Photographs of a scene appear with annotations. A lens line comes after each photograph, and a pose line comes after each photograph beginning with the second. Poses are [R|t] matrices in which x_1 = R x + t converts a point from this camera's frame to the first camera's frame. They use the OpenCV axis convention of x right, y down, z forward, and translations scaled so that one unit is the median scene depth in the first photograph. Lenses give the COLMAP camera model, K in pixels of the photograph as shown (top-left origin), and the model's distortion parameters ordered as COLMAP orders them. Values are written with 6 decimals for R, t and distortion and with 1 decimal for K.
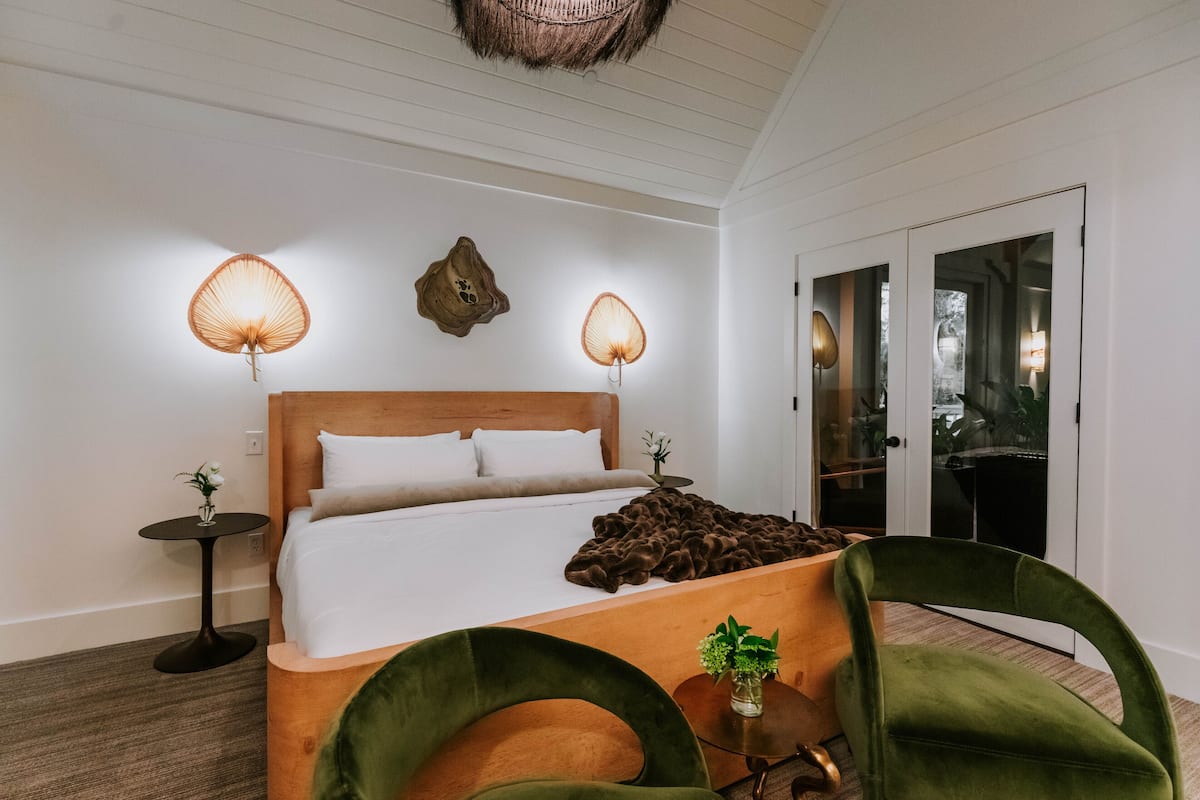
lens RADIAL K [[564.5, 0, 600.0], [0, 564.5, 400.0], [0, 0, 1]] dist [0.002565, 0.000245]
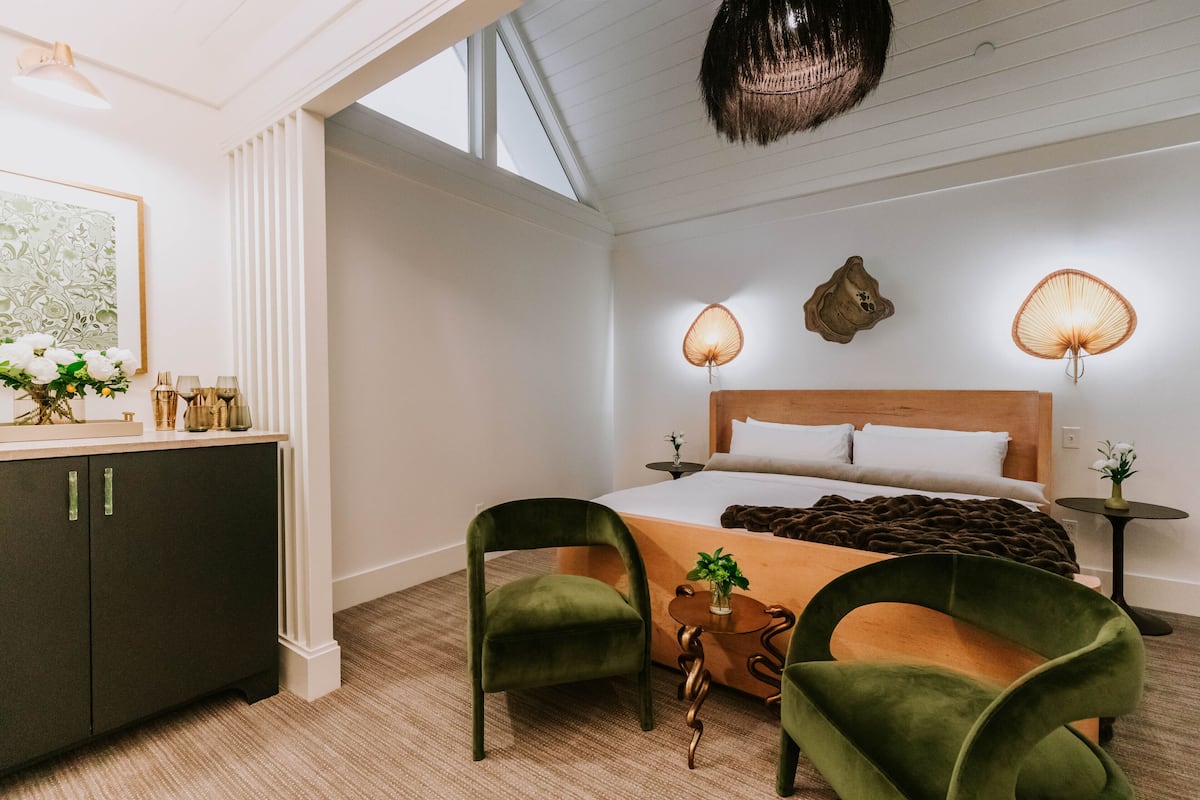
lens RADIAL K [[546.3, 0, 600.0], [0, 546.3, 400.0], [0, 0, 1]] dist [-0.001124, -0.000114]
pose [[0.415081, 0.007938, -0.909750, 0.562593], [-0.018528, 0.999828, 0.000271, 0.014948], [0.909596, 0.016744, 0.415157, 0.068482]]
